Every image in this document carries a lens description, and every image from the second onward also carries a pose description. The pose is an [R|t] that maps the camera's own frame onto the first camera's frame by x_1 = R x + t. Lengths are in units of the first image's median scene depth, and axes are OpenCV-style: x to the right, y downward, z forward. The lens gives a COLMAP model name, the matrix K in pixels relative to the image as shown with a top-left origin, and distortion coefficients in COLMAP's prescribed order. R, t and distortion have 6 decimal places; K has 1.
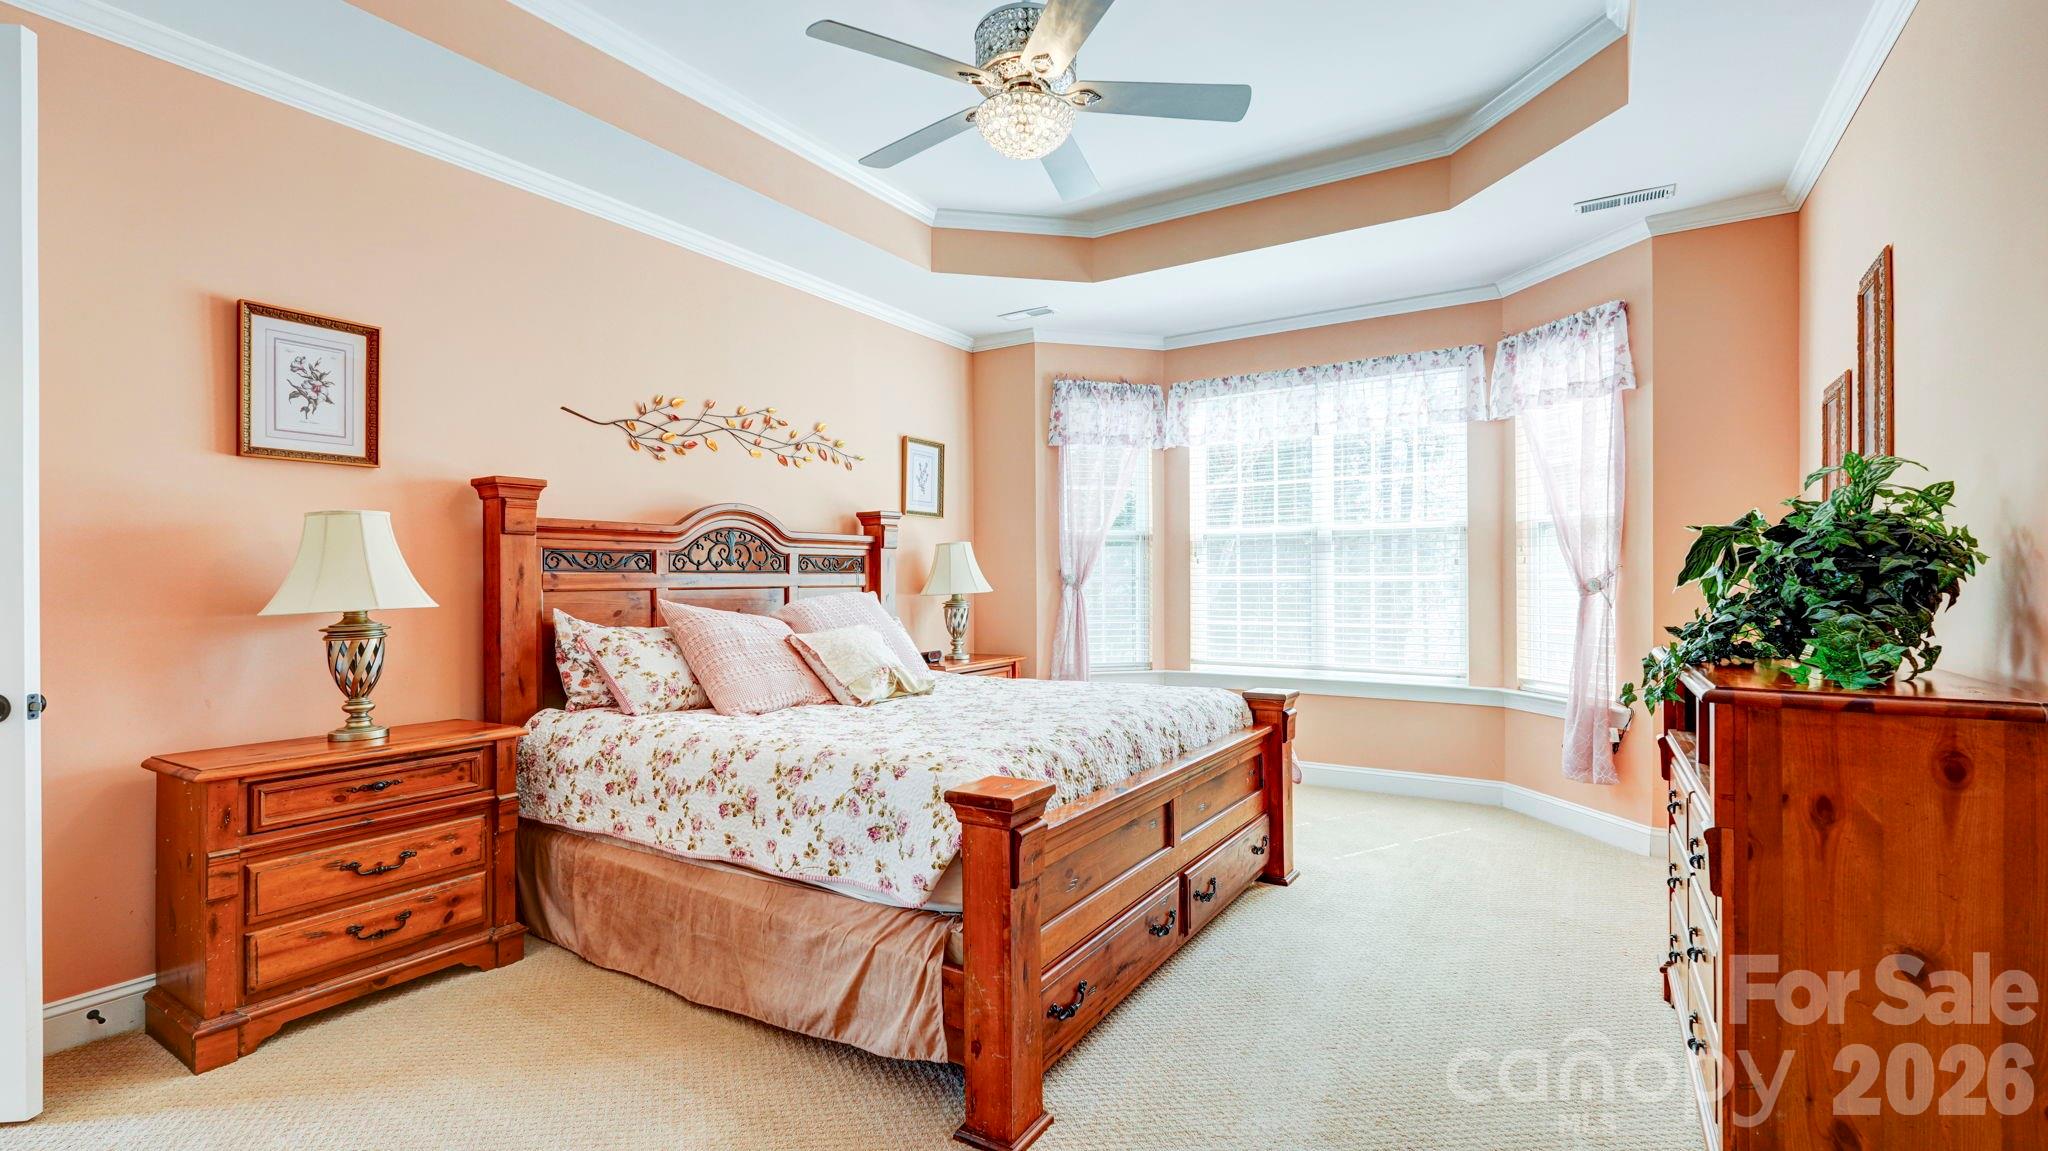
lens RADIAL K [[886.1, 0, 1029.6], [0, 886.1, 569.6], [0, 0, 1]] dist [-0.001222, 0.000926]
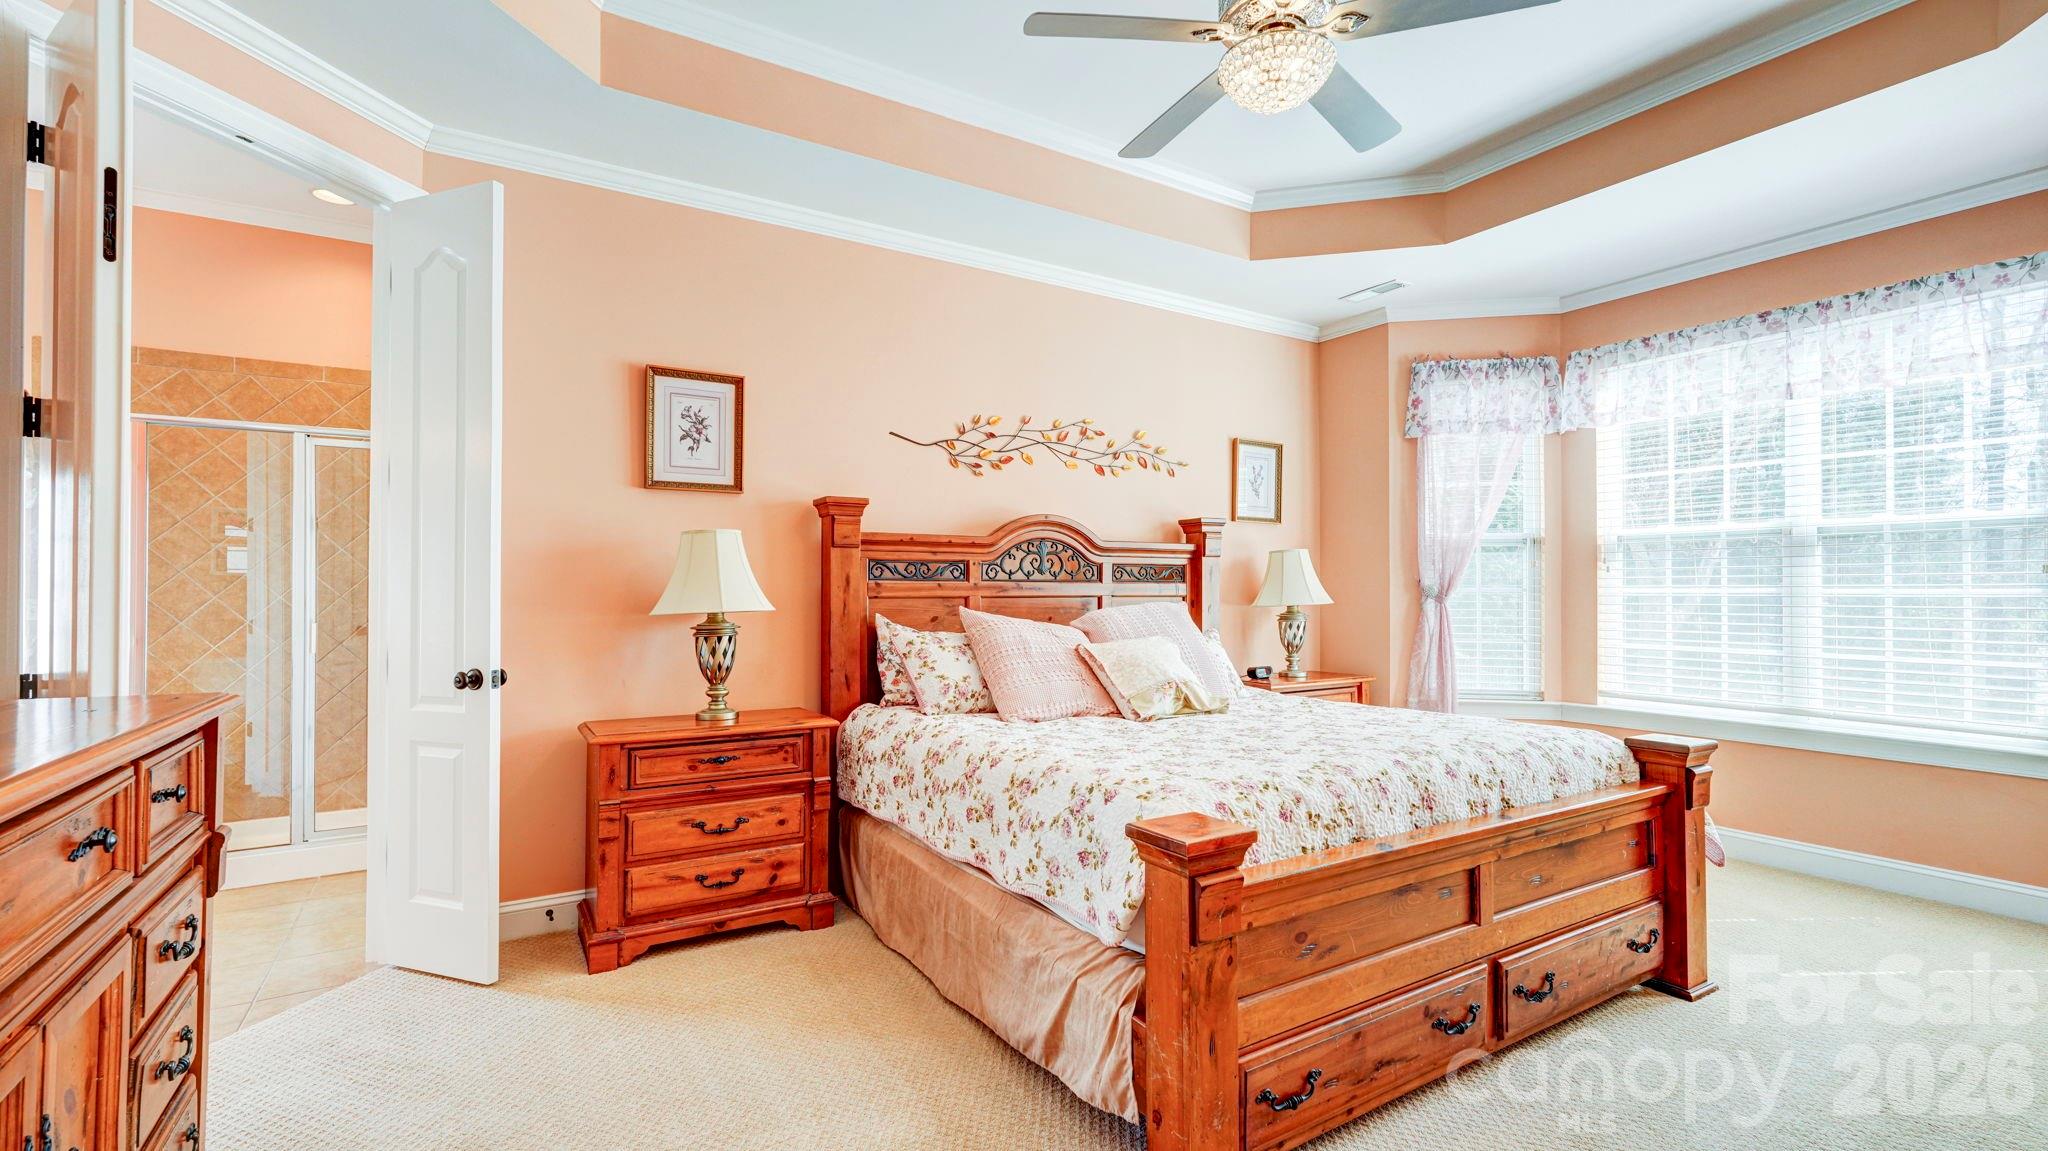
lens RADIAL K [[886.1, 0, 1030.8], [0, 886.1, 572.7], [0, 0, 1]] dist [-0.001222, 0.000926]
pose [[0.899469, -0.002190, -0.436980, 0.136464], [-0.001199, 0.999971, -0.007478, 0.000782], [0.436983, 0.007250, 0.899440, 0.092425]]
